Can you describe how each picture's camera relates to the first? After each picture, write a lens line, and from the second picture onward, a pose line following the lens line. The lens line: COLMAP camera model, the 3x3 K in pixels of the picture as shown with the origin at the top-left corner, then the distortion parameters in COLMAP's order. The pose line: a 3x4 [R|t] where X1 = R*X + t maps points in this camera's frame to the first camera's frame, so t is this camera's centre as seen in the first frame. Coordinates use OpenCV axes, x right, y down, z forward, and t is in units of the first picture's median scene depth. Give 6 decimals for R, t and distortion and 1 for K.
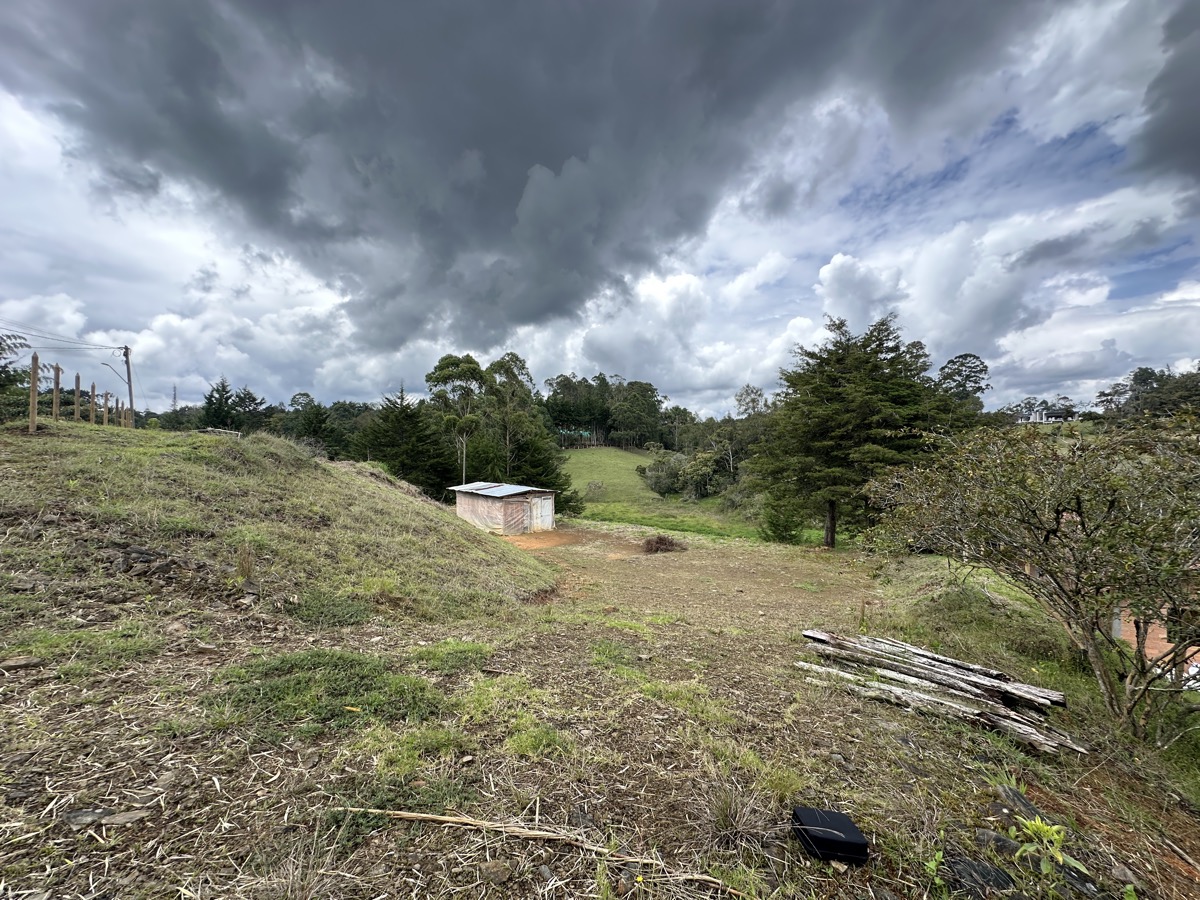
lens RADIAL K [[480.8, 0, 603.2], [0, 480.8, 452.7], [0, 0, 1]] dist [0.001391, 0.000287]
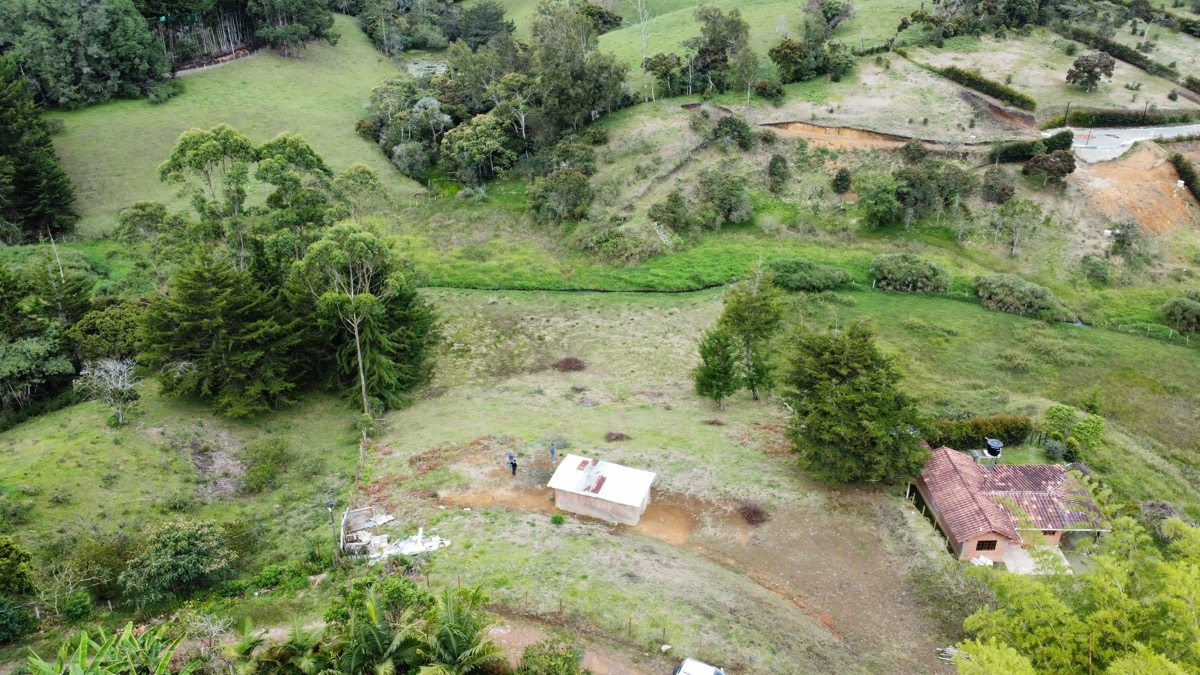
lens RADIAL K [[905.8, 0, 598.0], [0, 905.8, 336.7], [0, 0, 1]] dist [-0.006751, -0.000046]
pose [[0.874329, -0.223812, 0.430646, -0.166471], [0.005894, 0.892152, 0.451696, -0.189494], [-0.485297, -0.392393, 0.781354, -0.096804]]
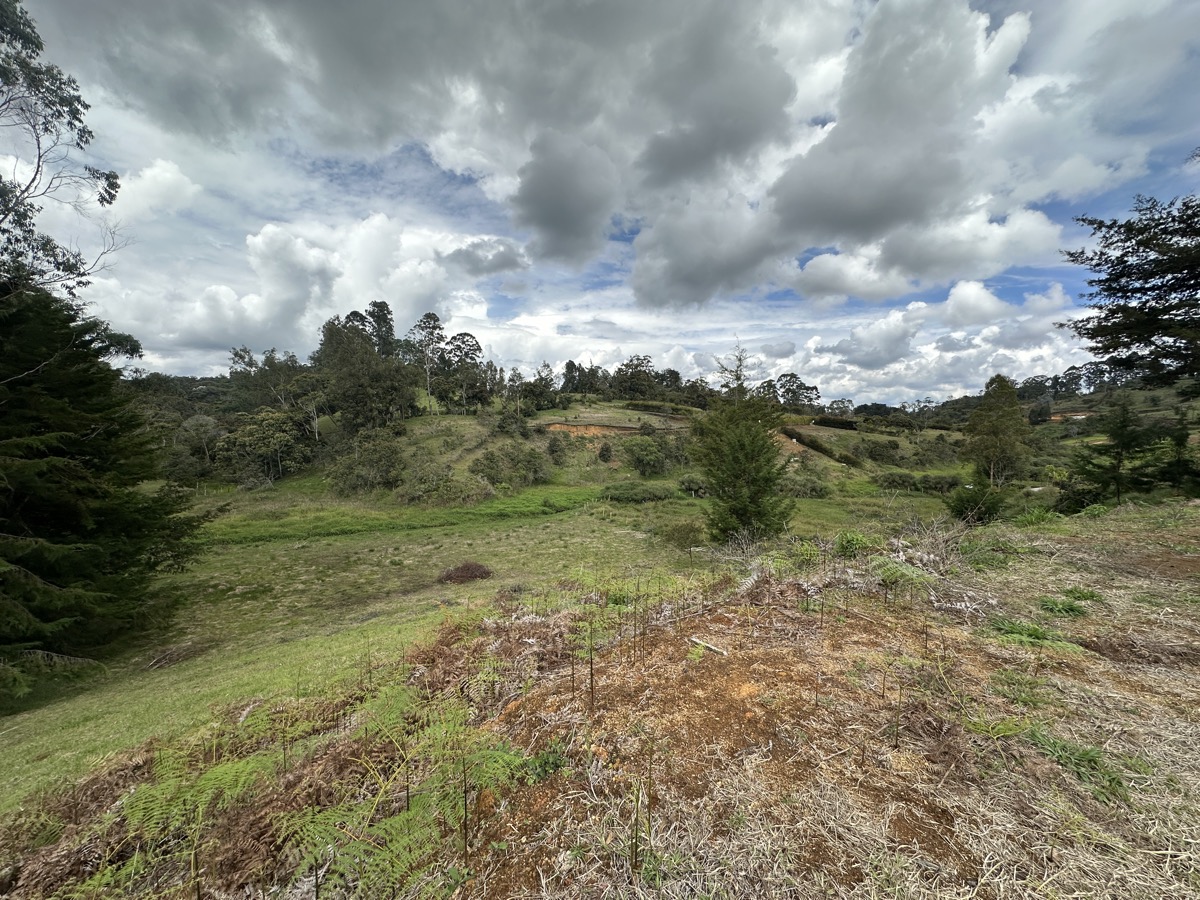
lens RADIAL K [[480.8, 0, 599.4], [0, 480.8, 448.5], [0, 0, 1]] dist [0.001391, 0.000287]
pose [[0.521239, -0.049733, 0.851960, -0.076336], [0.011277, 0.998615, 0.051394, 0.014808], [-0.853336, -0.017181, 0.521078, 0.193563]]
